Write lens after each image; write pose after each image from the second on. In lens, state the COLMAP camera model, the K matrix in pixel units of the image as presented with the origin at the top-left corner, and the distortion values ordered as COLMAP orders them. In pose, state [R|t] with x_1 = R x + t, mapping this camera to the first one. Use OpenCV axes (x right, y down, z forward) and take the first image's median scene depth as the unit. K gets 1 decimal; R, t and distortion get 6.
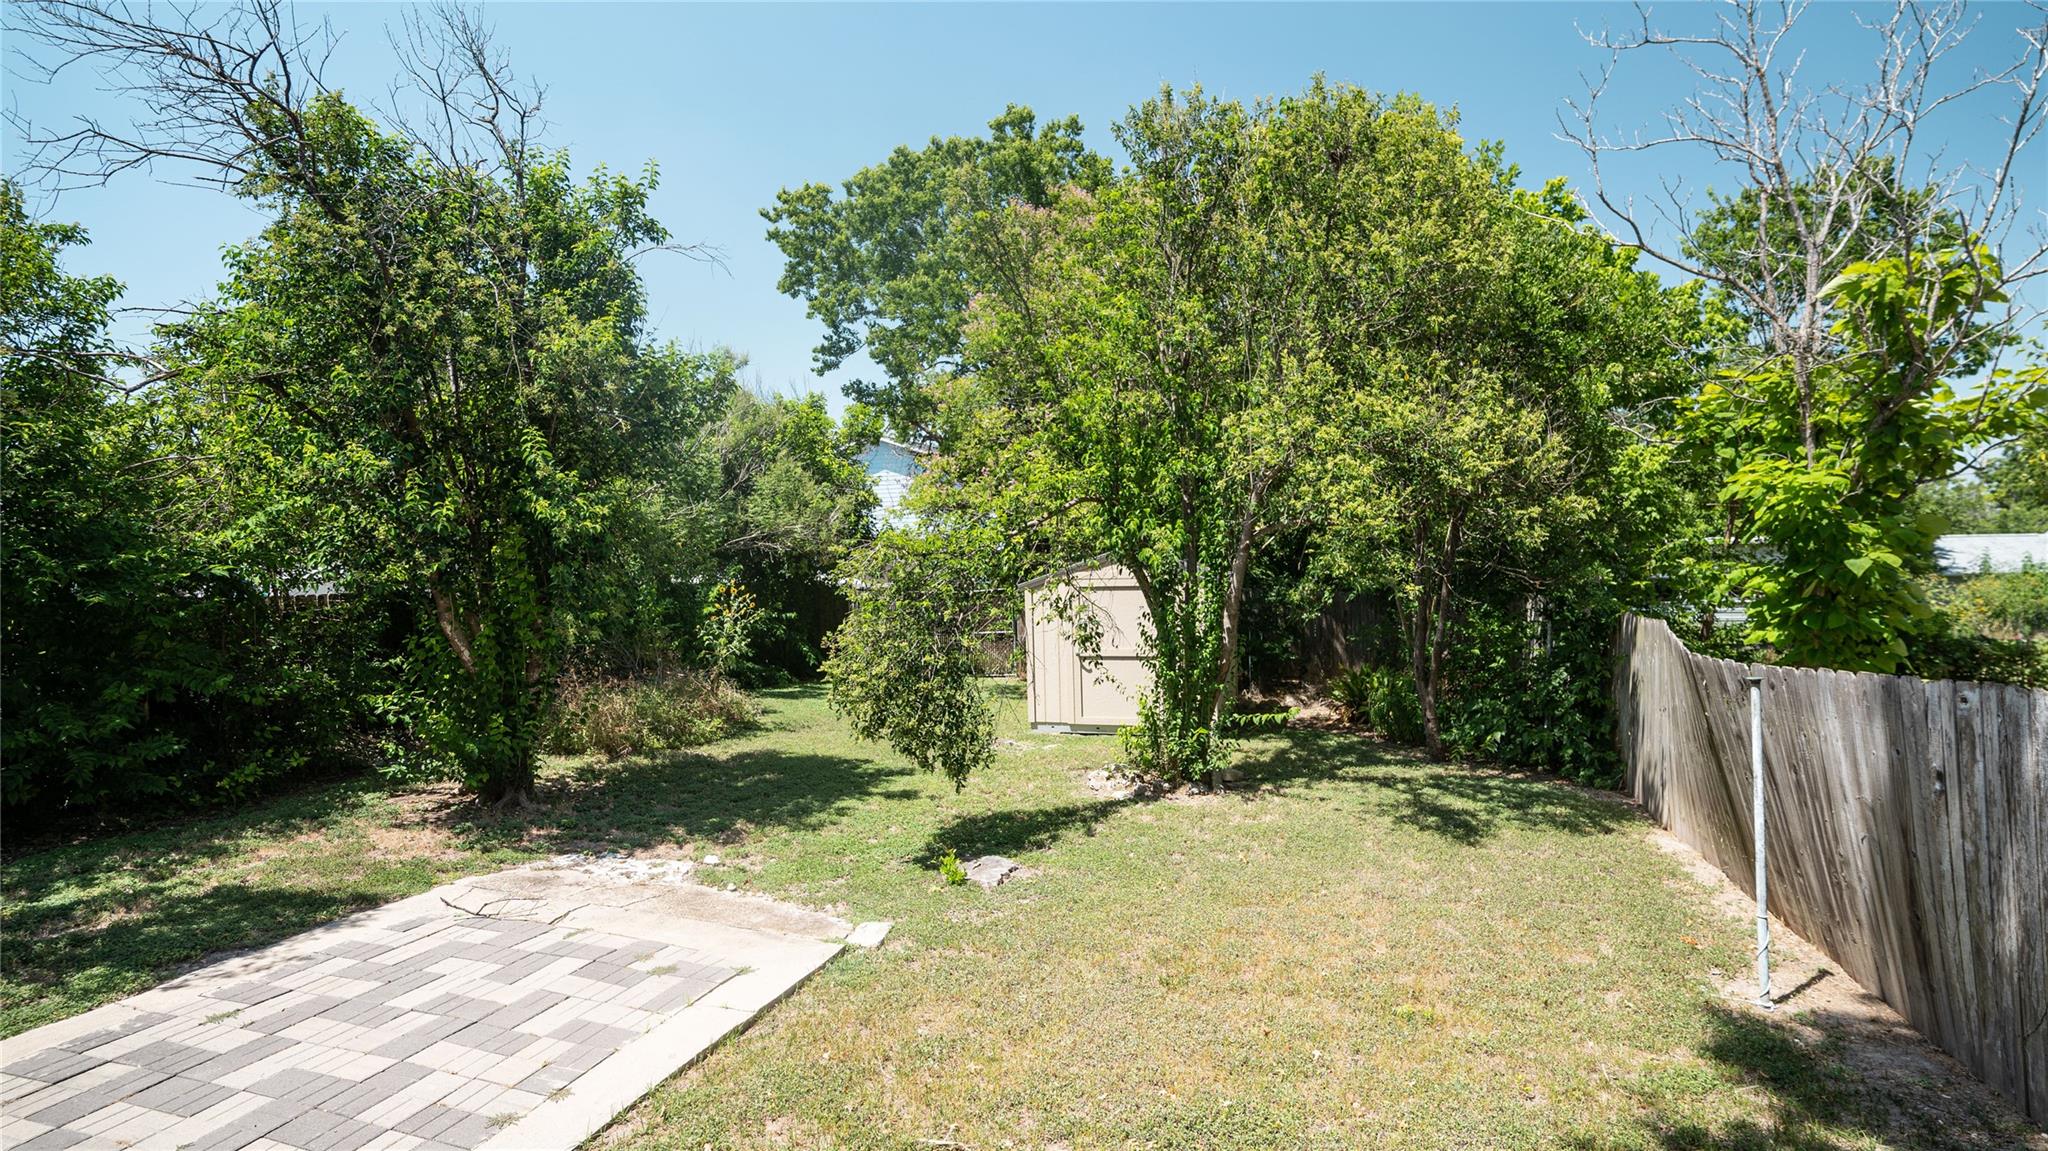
lens RADIAL K [[1005.6, 0, 1023.6], [0, 1005.6, 584.8], [0, 0, 1]] dist [-0.042306, 0.005879]
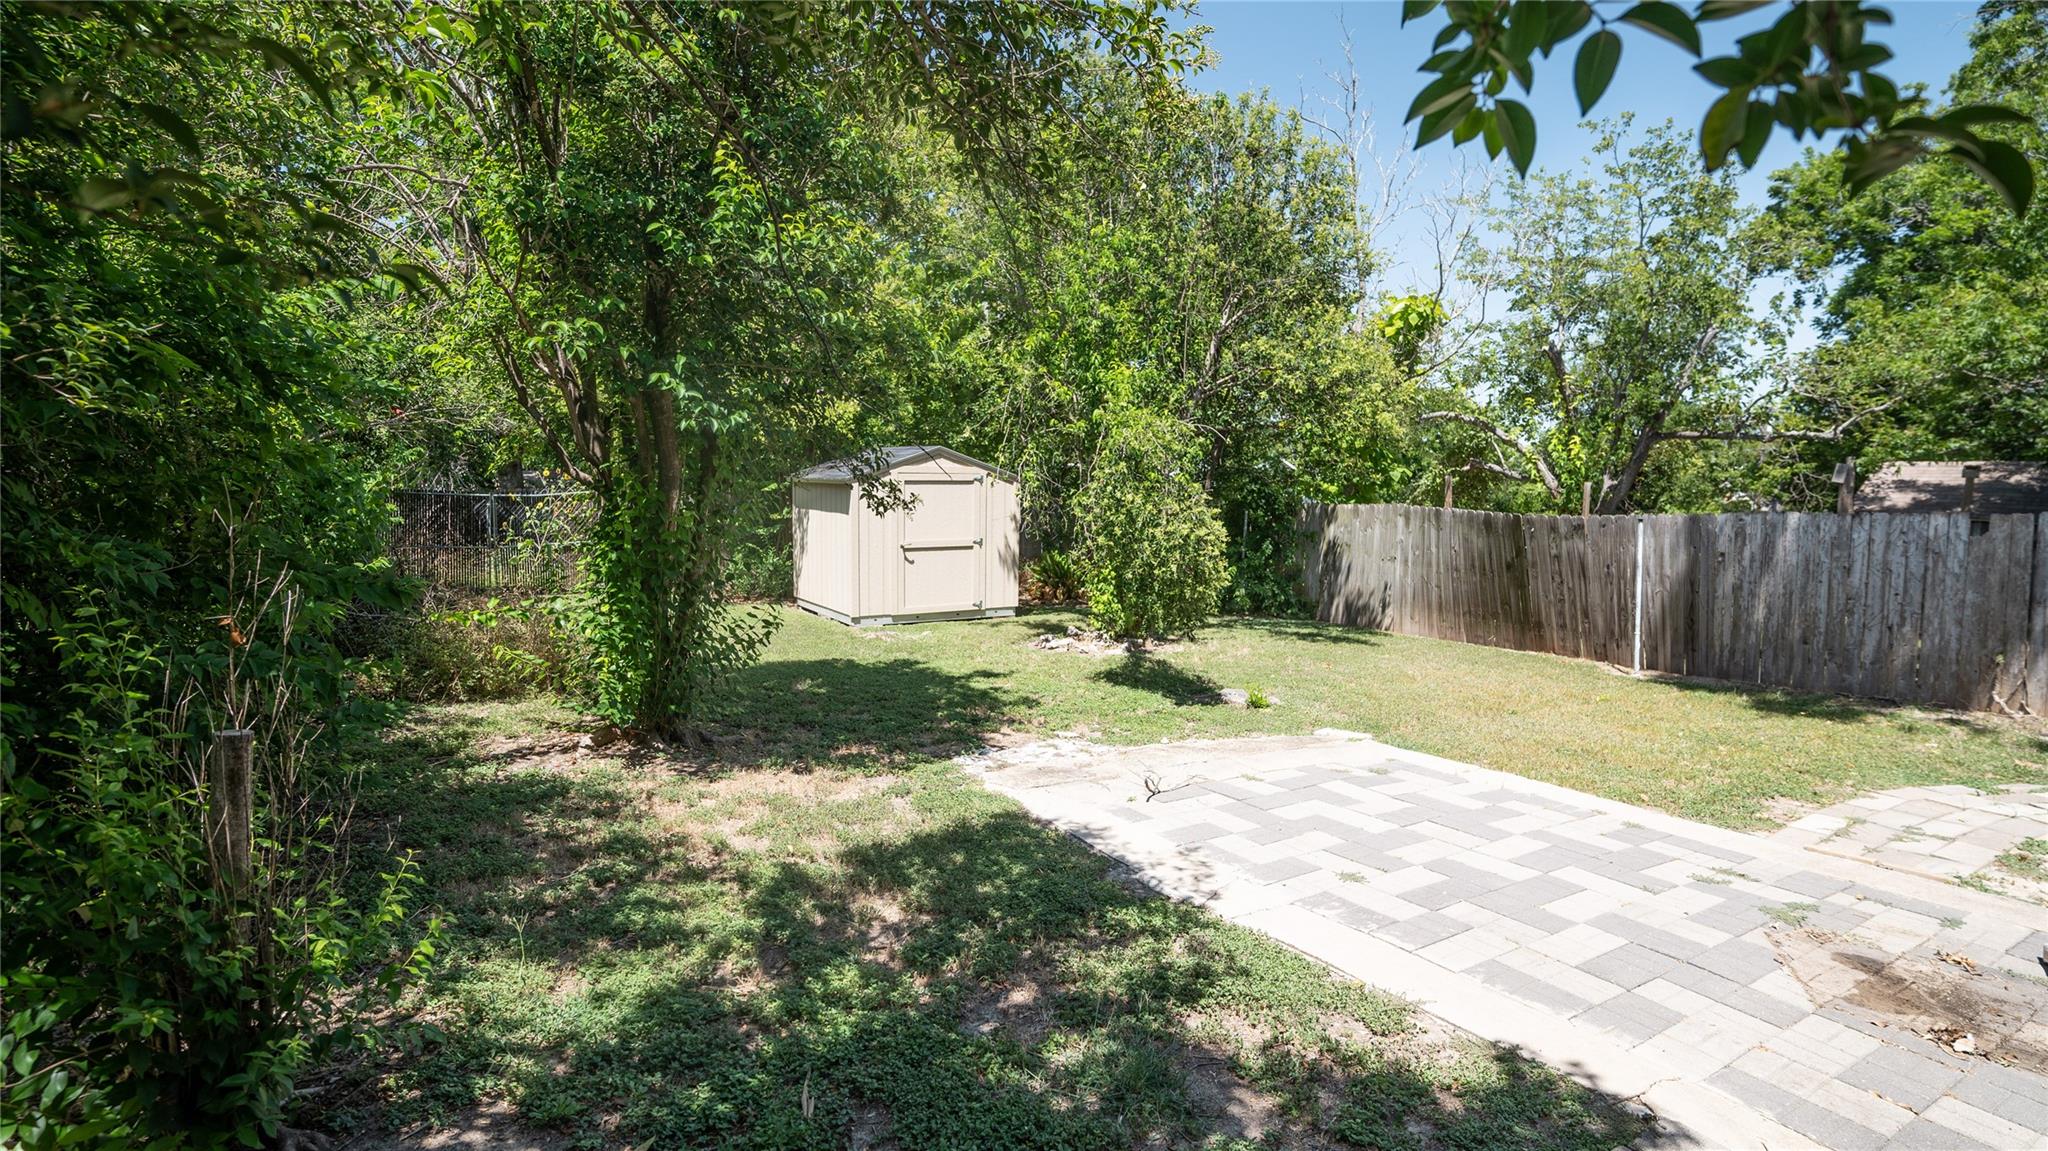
lens RADIAL K [[1005.6, 0, 1026.1], [0, 1005.6, 569.5], [0, 0, 1]] dist [-0.042306, 0.005879]
pose [[0.680752, -0.050499, 0.730771, -1.537150], [0.002905, 0.997799, 0.066245, 0.057512], [-0.732508, -0.042973, 0.679400, 0.493975]]
